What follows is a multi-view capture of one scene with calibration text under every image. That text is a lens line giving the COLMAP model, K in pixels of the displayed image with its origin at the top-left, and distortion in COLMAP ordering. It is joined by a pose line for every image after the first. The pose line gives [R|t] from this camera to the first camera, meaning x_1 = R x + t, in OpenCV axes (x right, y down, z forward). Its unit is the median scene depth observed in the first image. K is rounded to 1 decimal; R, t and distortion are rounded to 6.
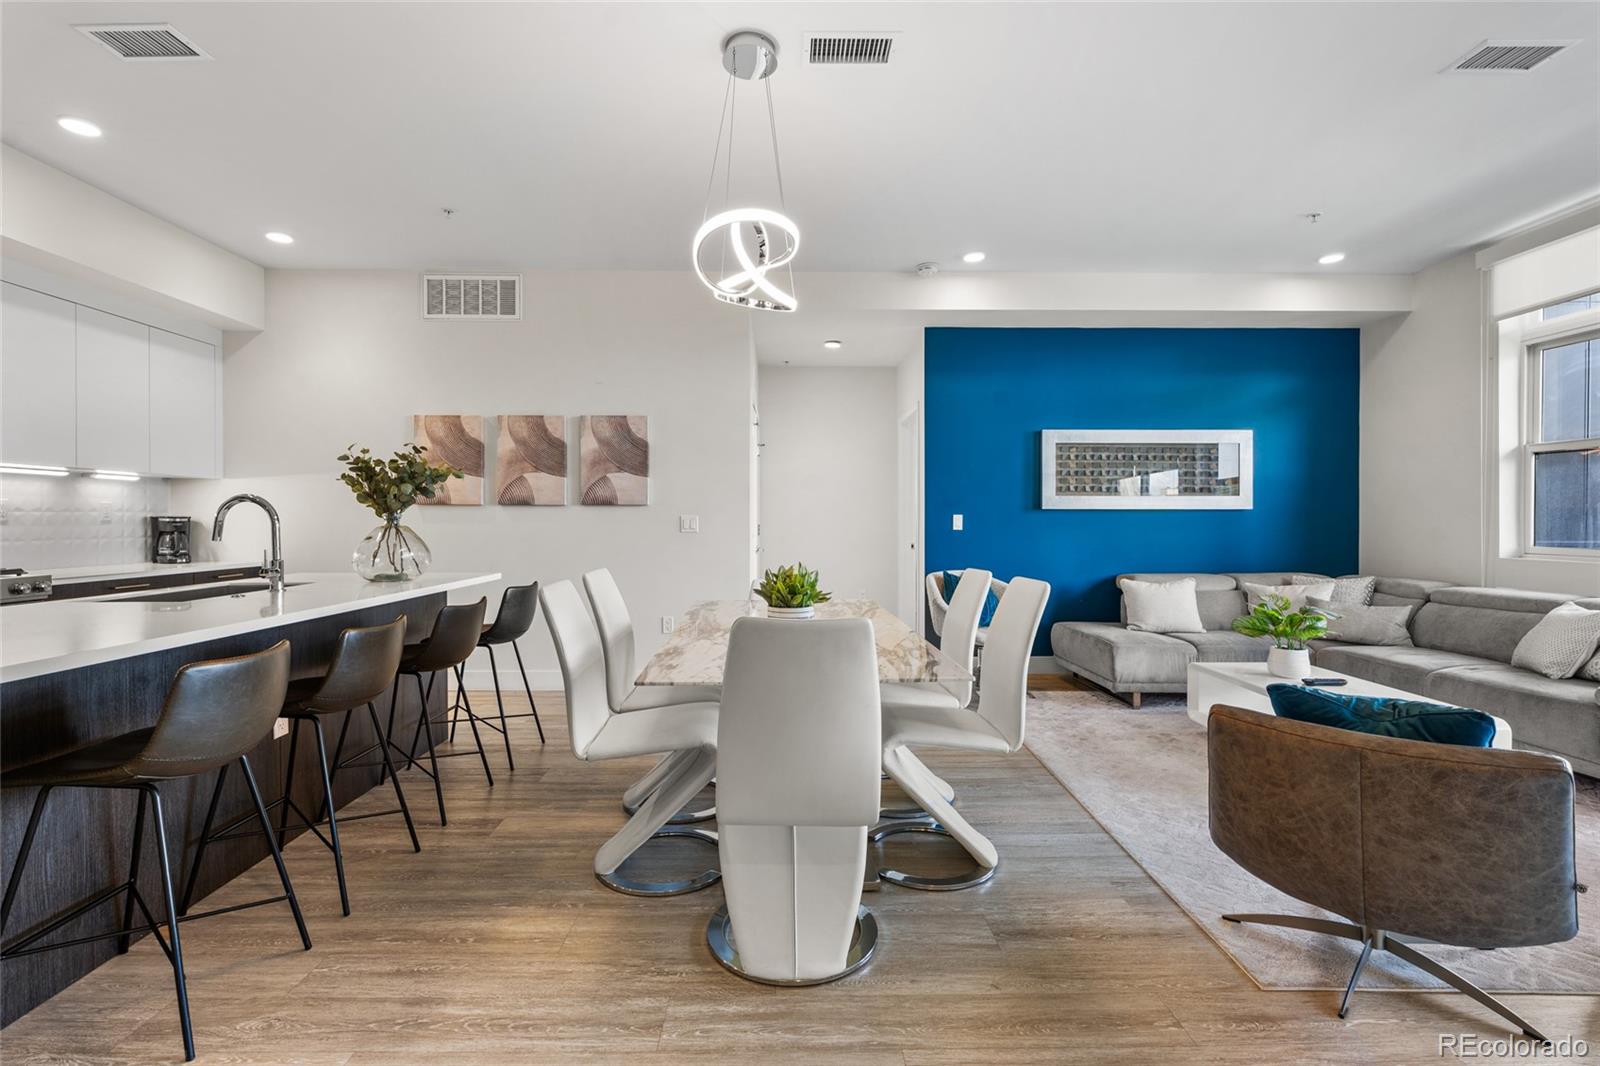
lens RADIAL K [[718.6, 0, 800.4], [0, 718.6, 529.9], [0, 0, 1]] dist [-0.003731, 0.001167]
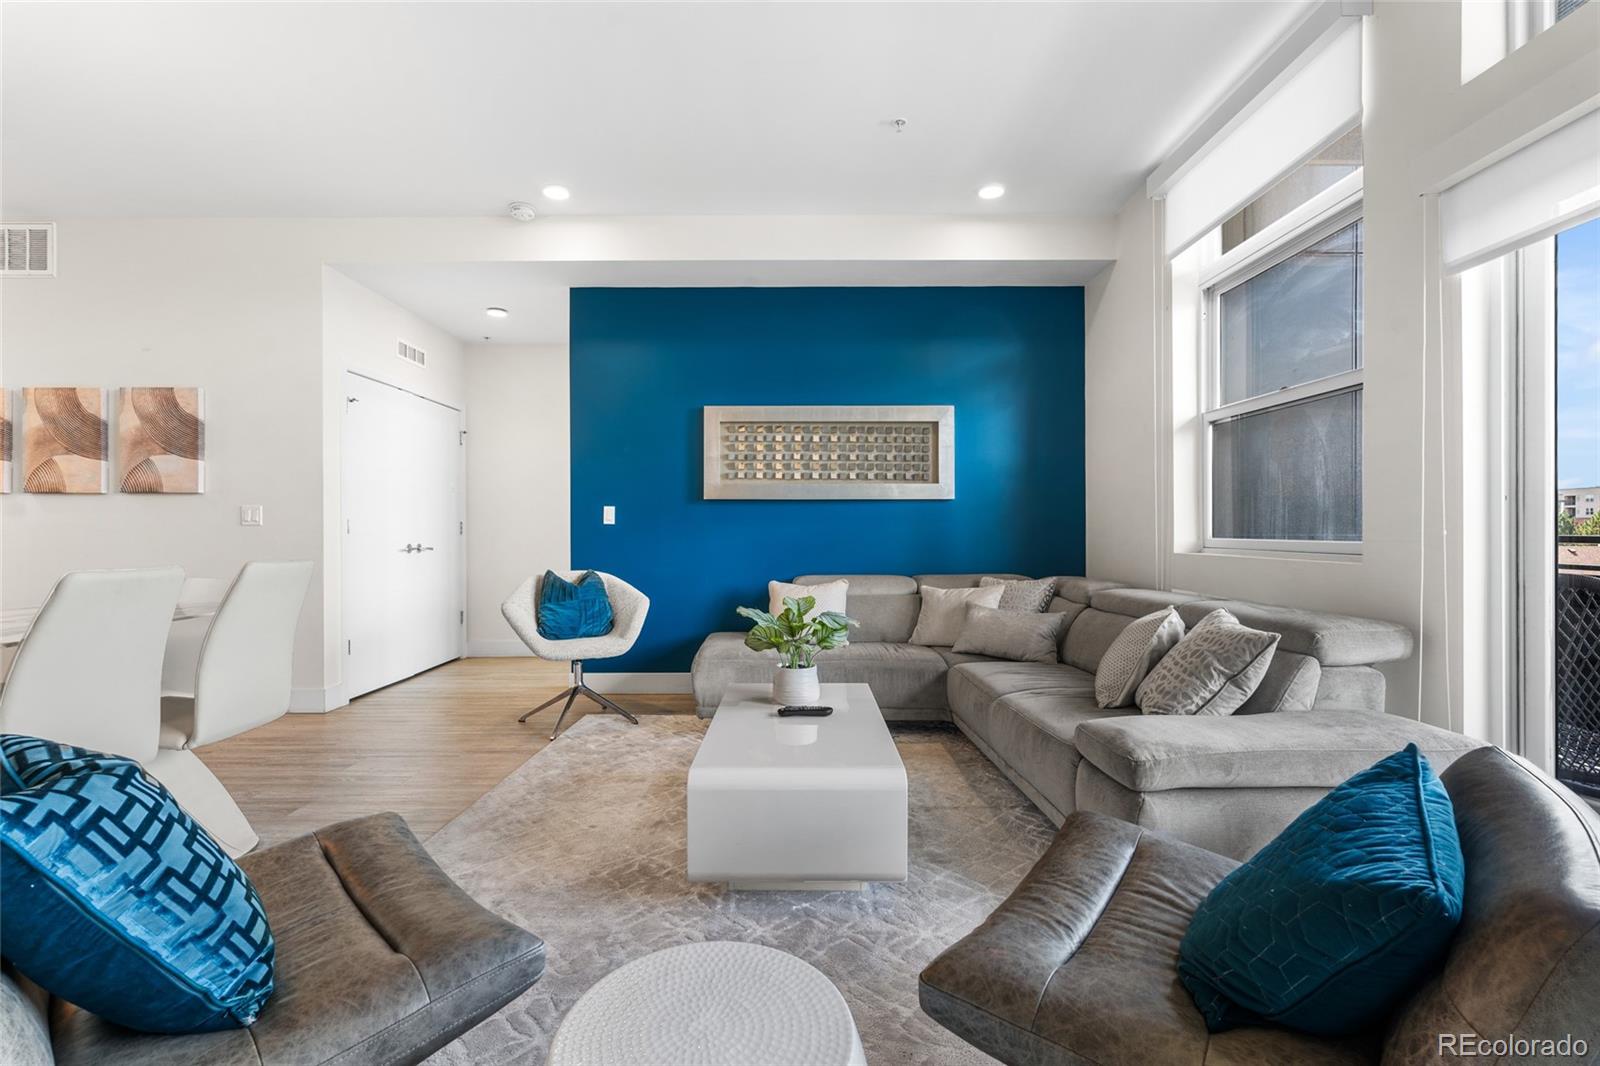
lens RADIAL K [[718.6, 0, 802.2], [0, 718.6, 534.2], [0, 0, 1]] dist [-0.003731, 0.001167]
pose [[0.999947, -0.001367, -0.010219, 0.541656], [0.001244, 0.999926, -0.012087, 0.026358], [0.010234, 0.012074, 0.999875, 0.178081]]
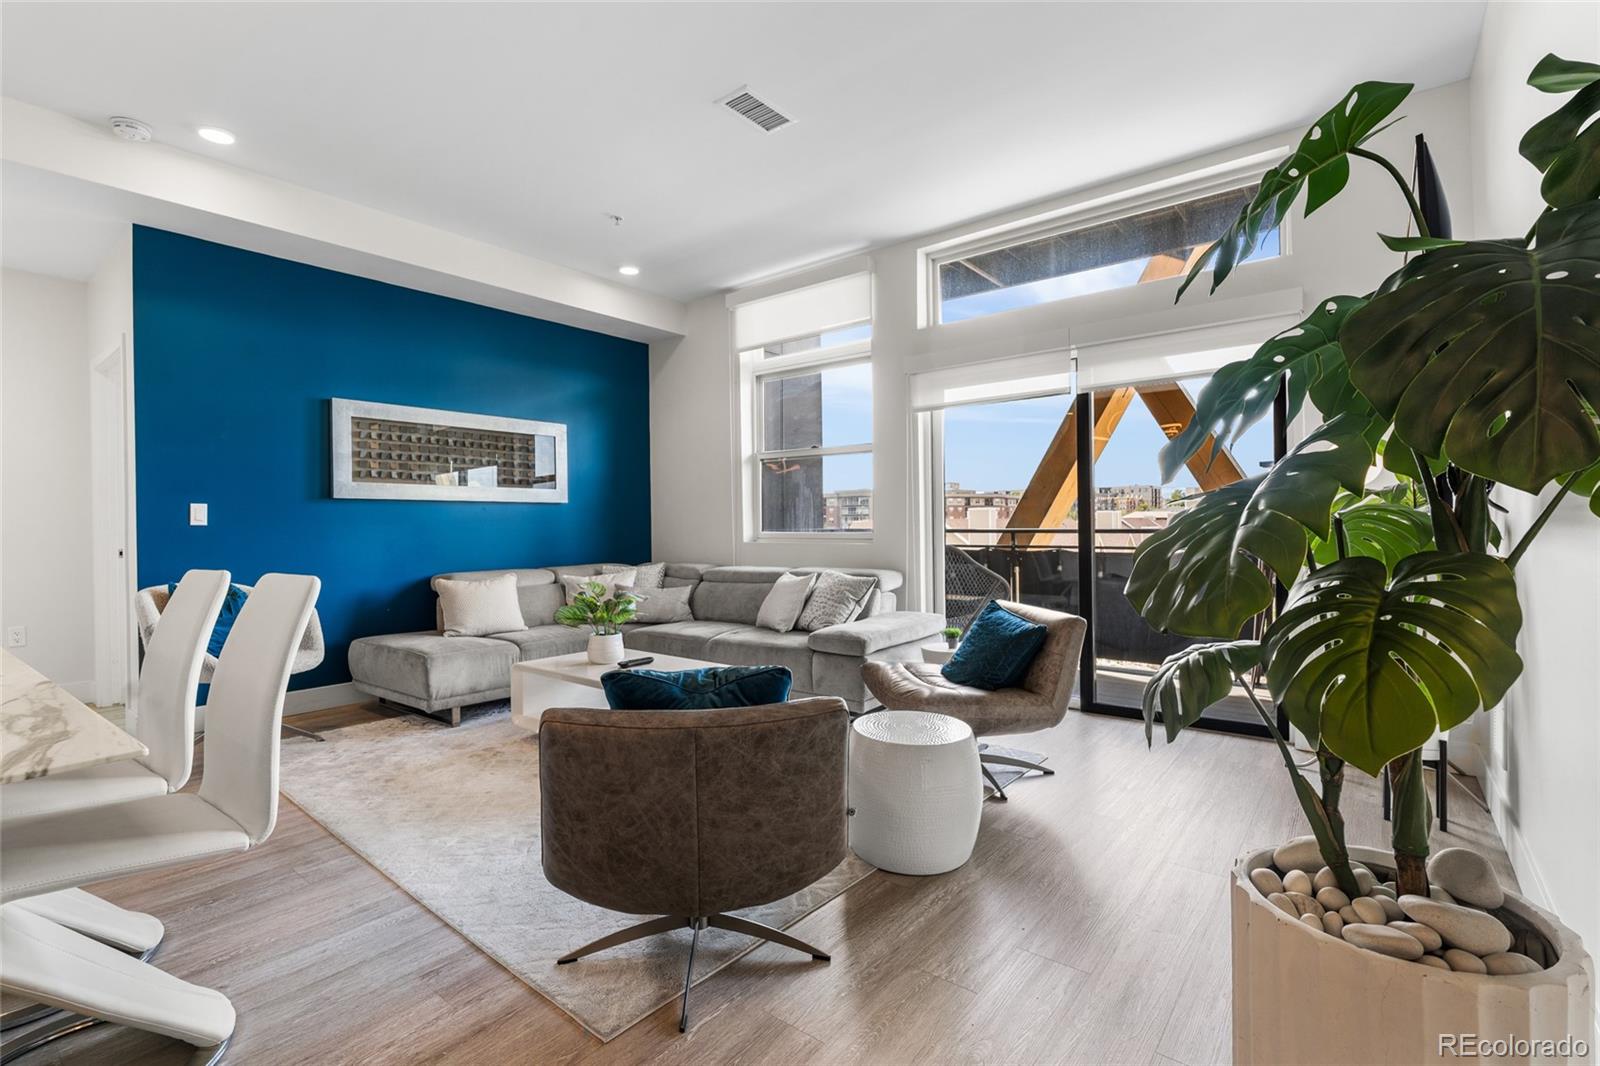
lens RADIAL K [[718.6, 0, 800.4], [0, 718.6, 529.0], [0, 0, 1]] dist [-0.003731, 0.001167]
pose [[0.635085, -0.010076, 0.772377, 0.060292], [0.019951, 0.999795, -0.003362, 0.021096], [-0.772185, 0.017545, 0.635156, 0.114494]]
